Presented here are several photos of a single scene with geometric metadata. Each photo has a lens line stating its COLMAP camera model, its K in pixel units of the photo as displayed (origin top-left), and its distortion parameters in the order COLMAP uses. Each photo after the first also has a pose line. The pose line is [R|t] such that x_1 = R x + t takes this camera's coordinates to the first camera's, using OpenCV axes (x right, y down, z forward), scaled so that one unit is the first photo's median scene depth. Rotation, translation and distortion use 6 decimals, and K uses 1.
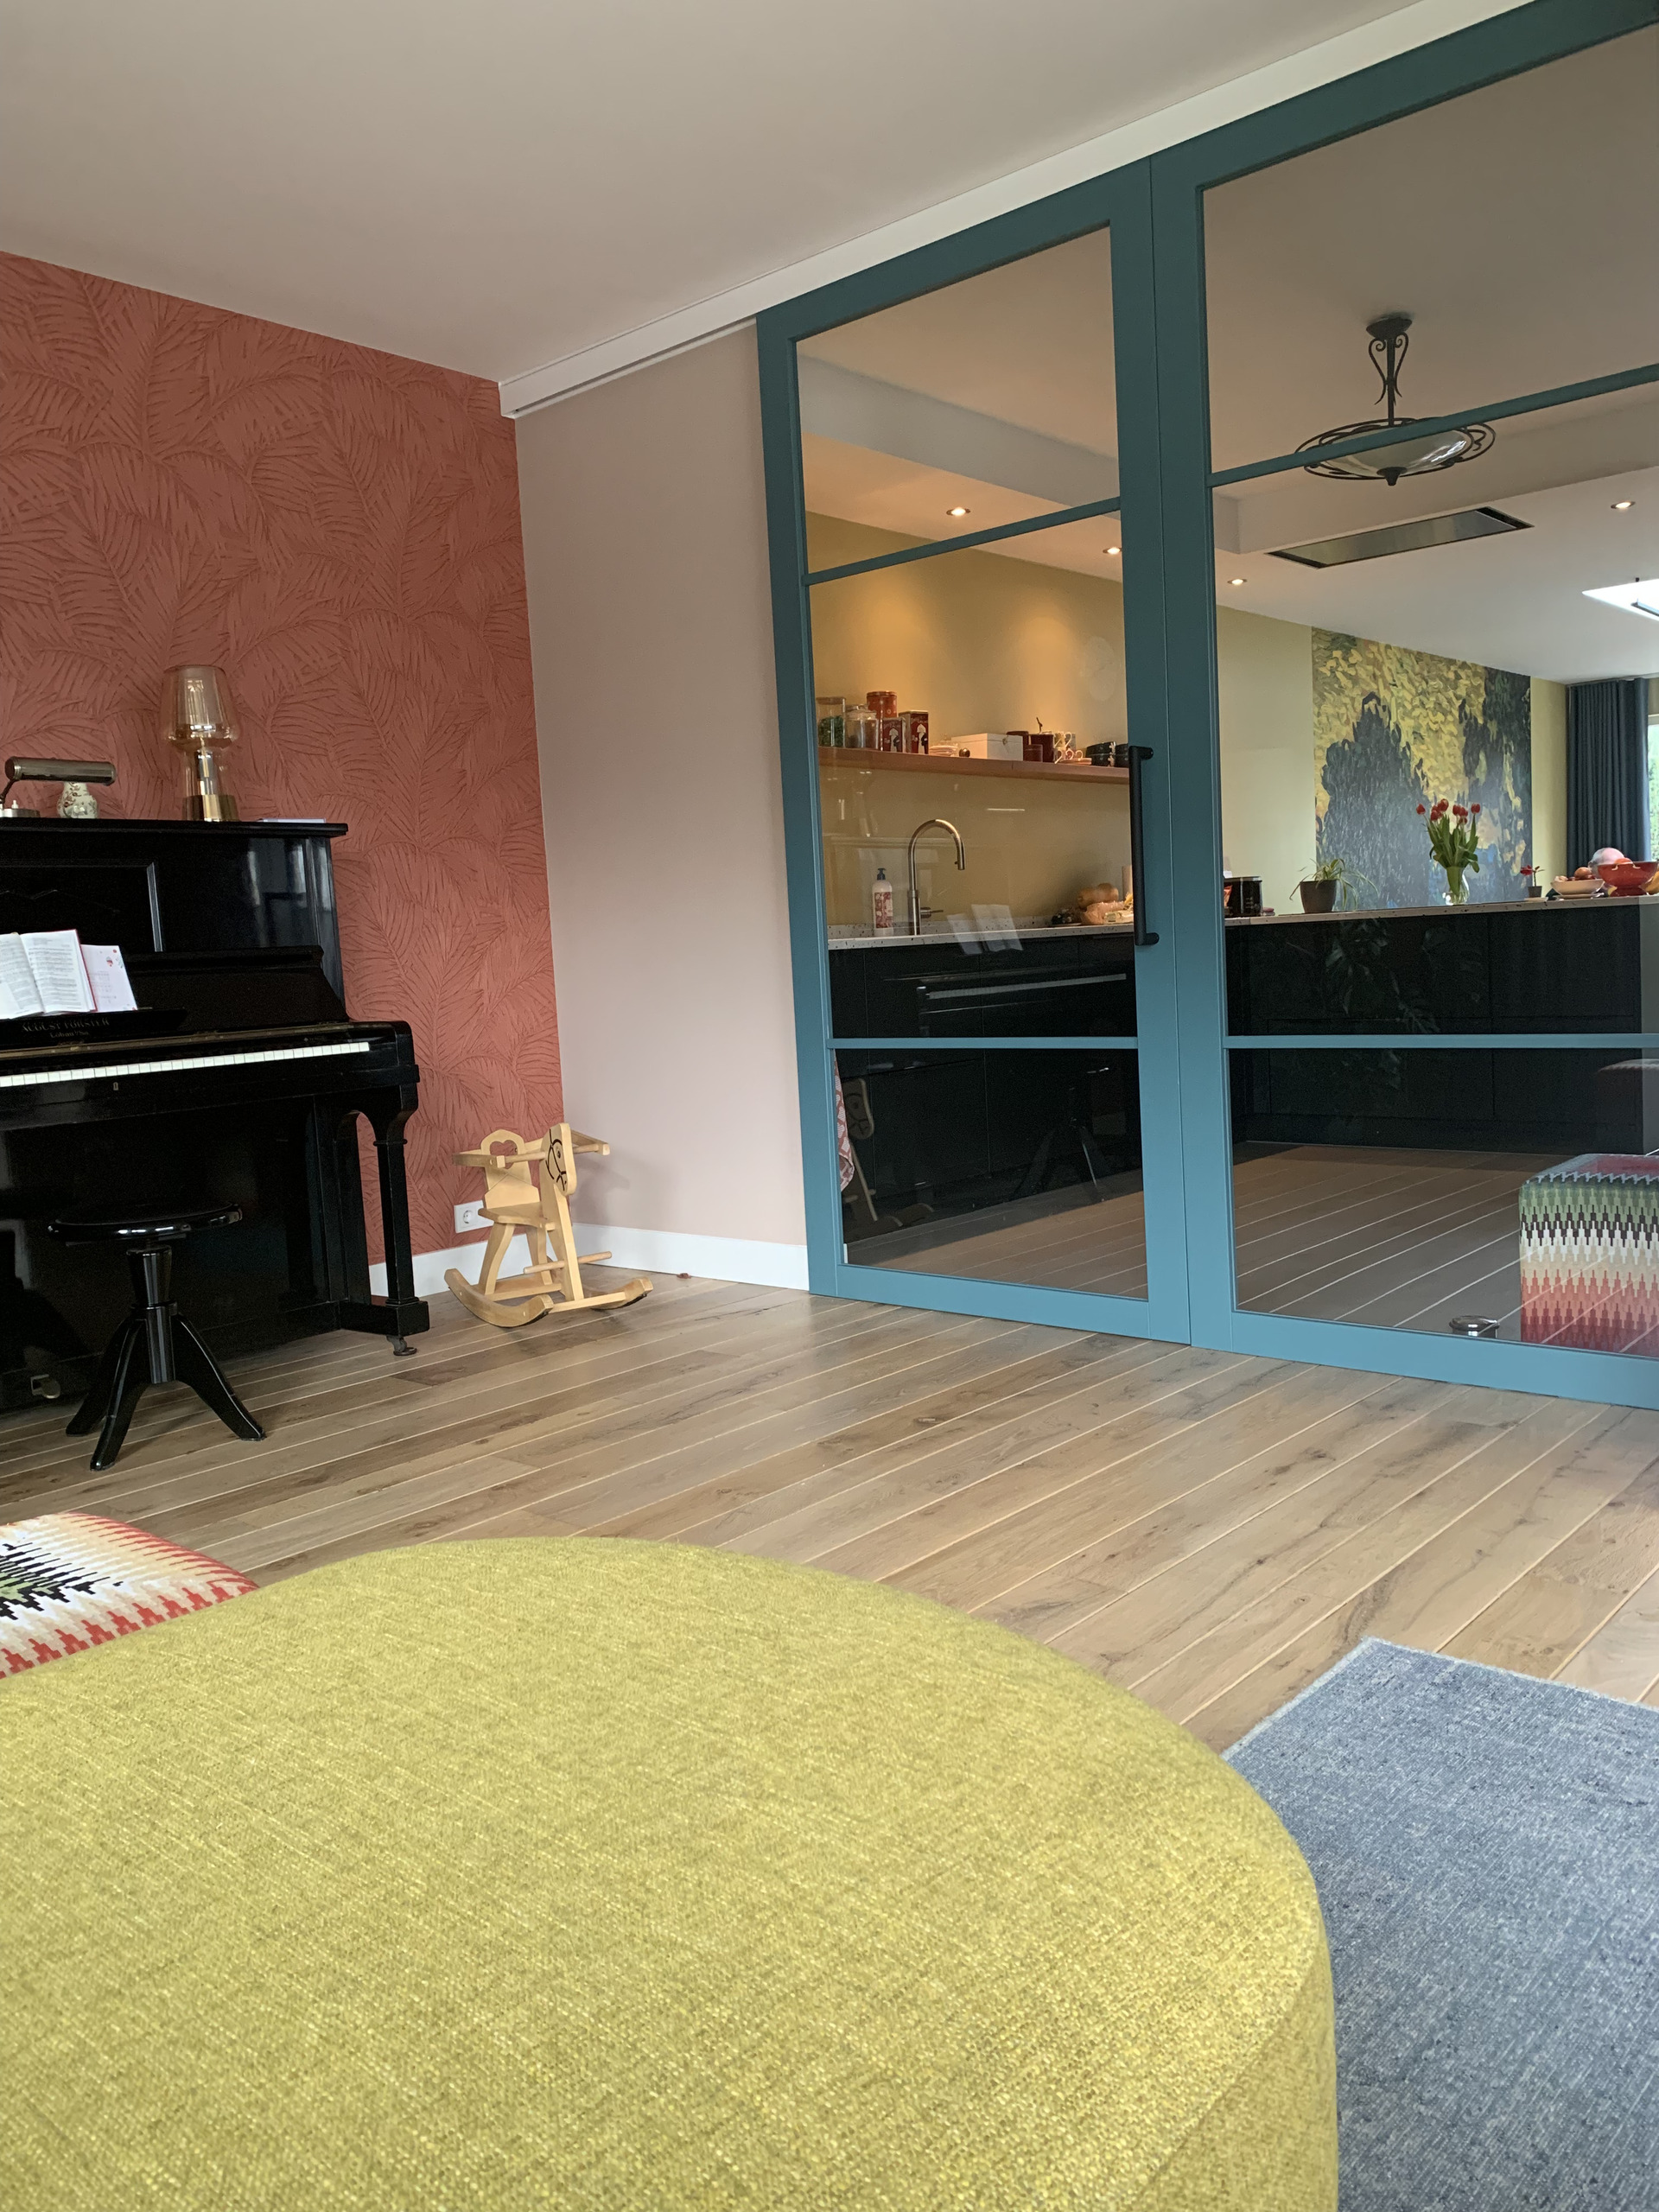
lens RADIAL K [[1691.4, 0, 824.1], [0, 1691.4, 1079.2], [0, 0, 1]] dist [0.037782, -0.054245]
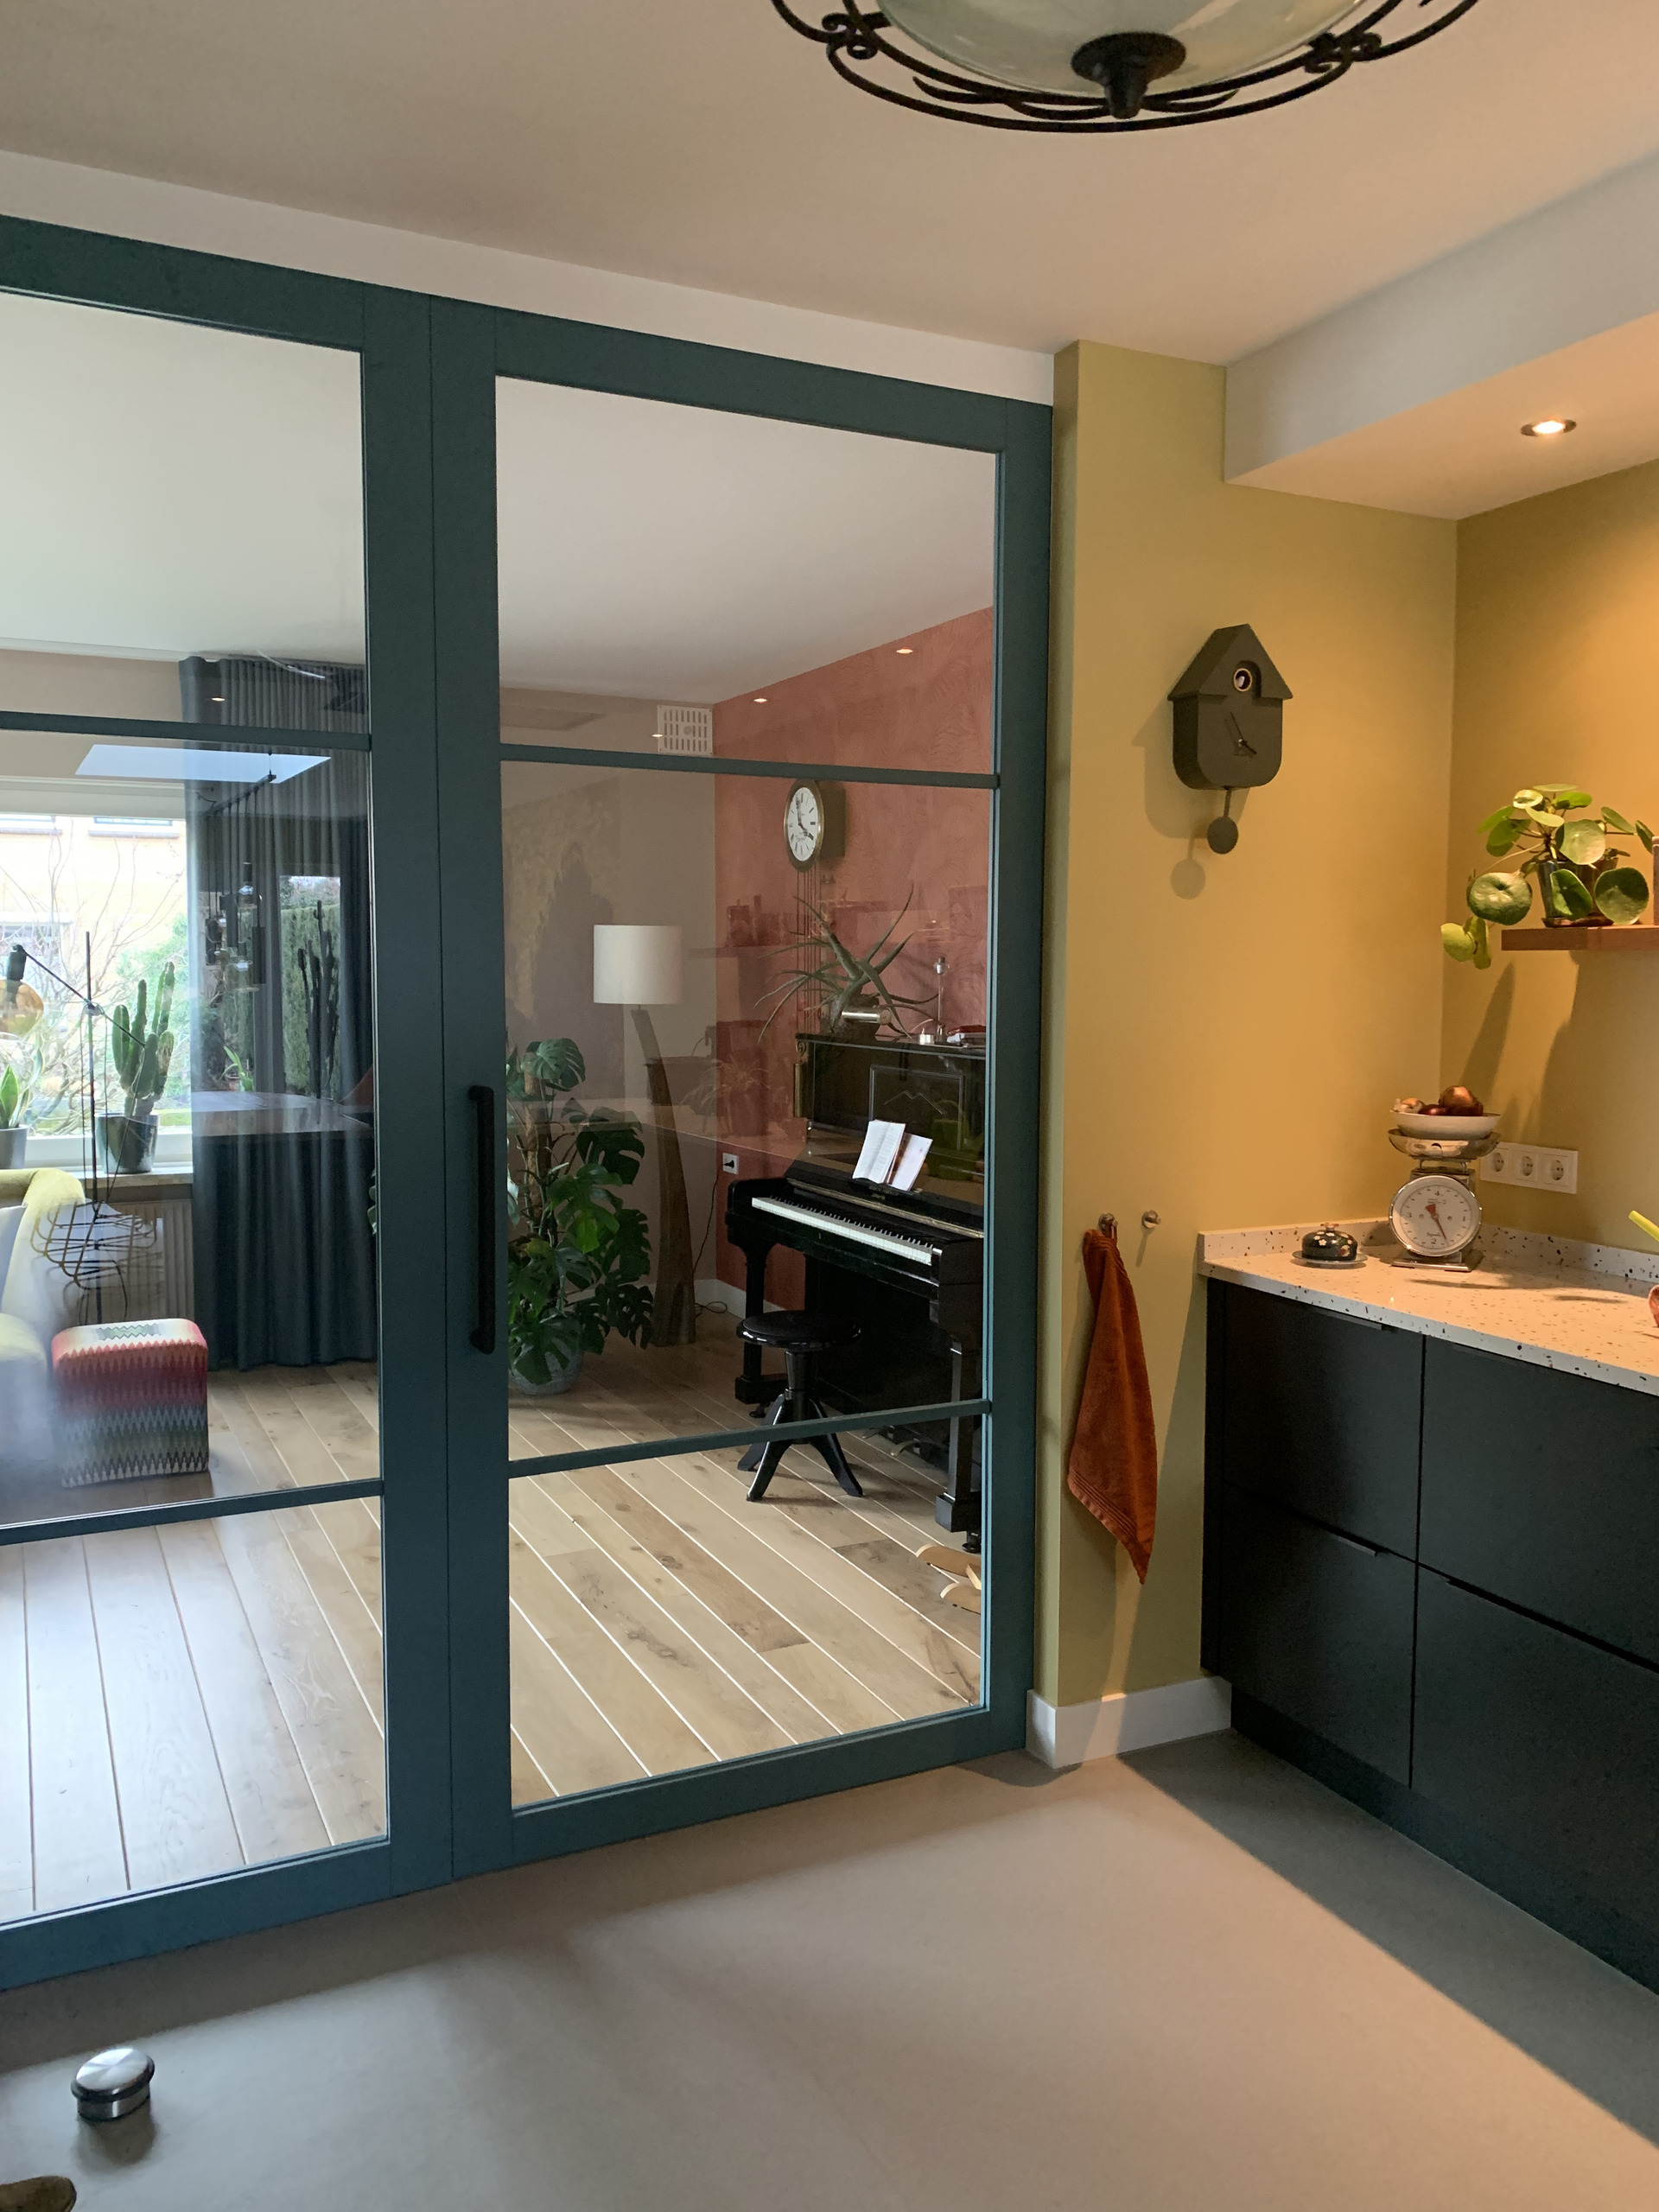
lens RADIAL K [[1691.4, 0, 819.0], [0, 1691.4, 1100.0], [0, 0, 1]] dist [0.037782, -0.054245]
pose [[-0.392581, 0.124710, -0.911223, 0.319369], [-0.058258, 0.985403, 0.159961, -0.124191], [0.917870, 0.115884, -0.379585, 0.558442]]
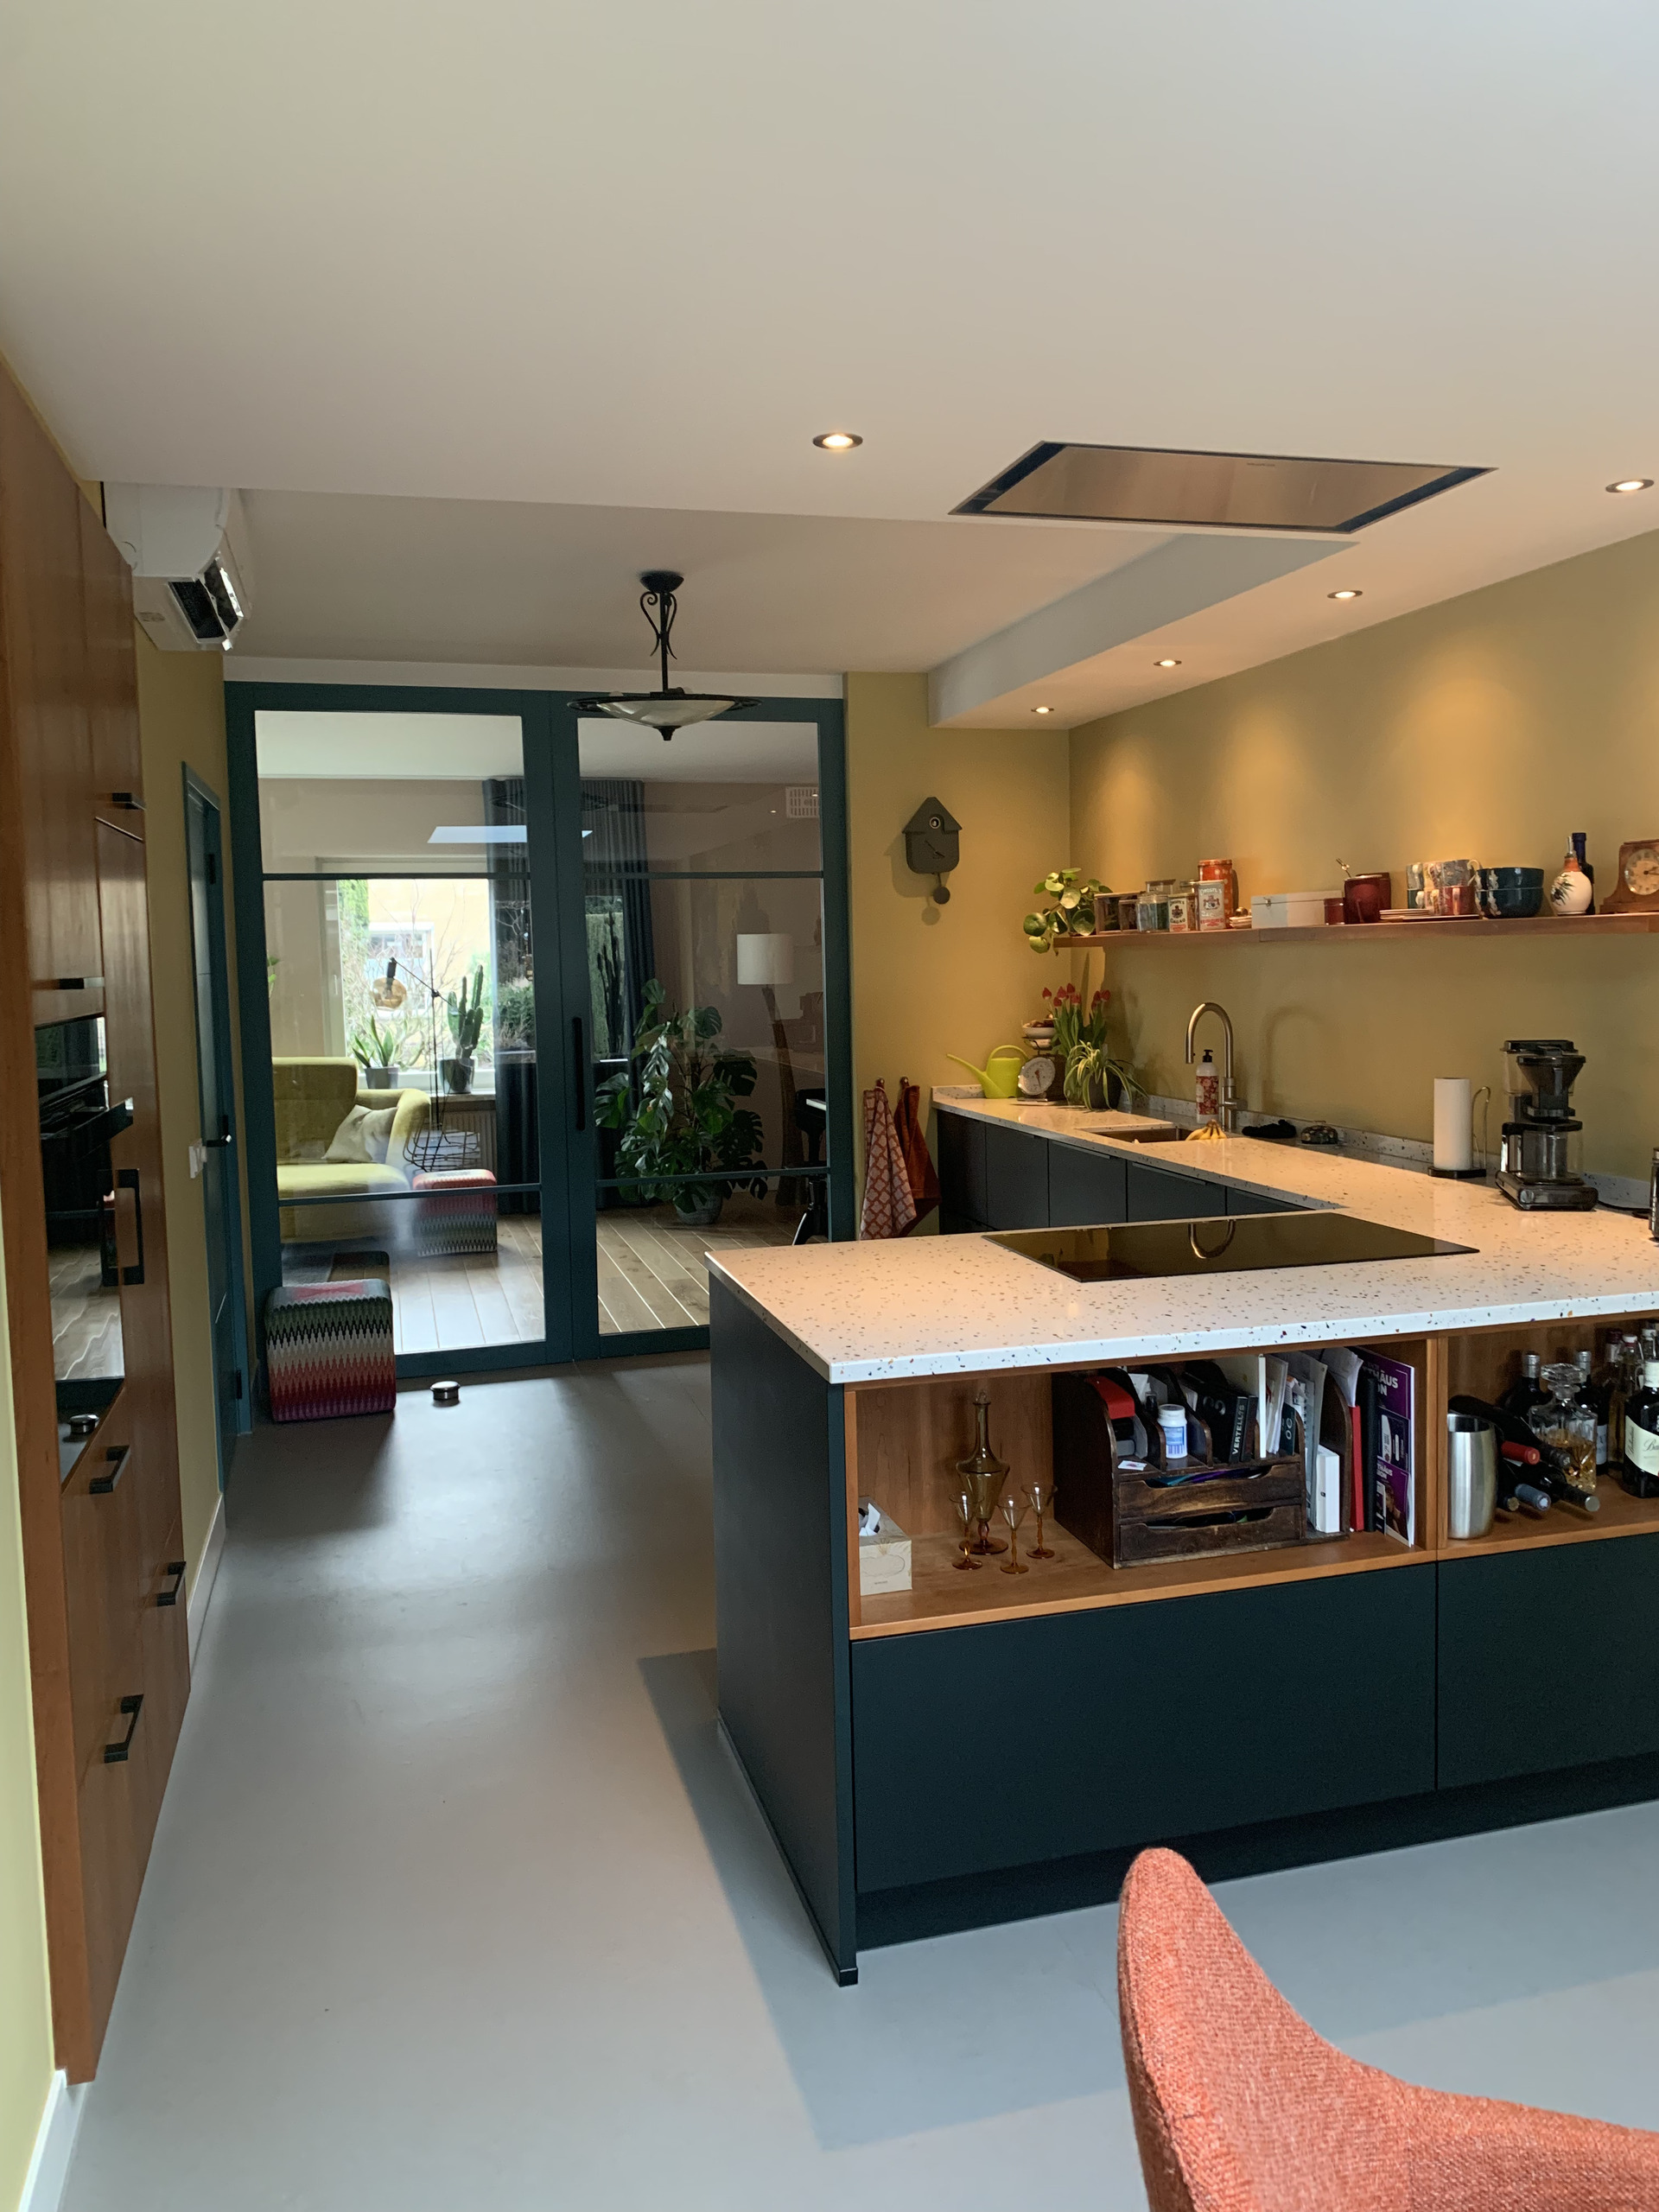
lens RADIAL K [[1691.4, 0, 870.0], [0, 1691.4, 1092.7], [0, 0, 1]] dist [0.037782, -0.054245]
pose [[-0.537021, 0.132811, -0.833049, 0.586004], [-0.020400, 0.985195, 0.170218, -0.165248], [0.843322, 0.108405, -0.526361, 0.856185]]
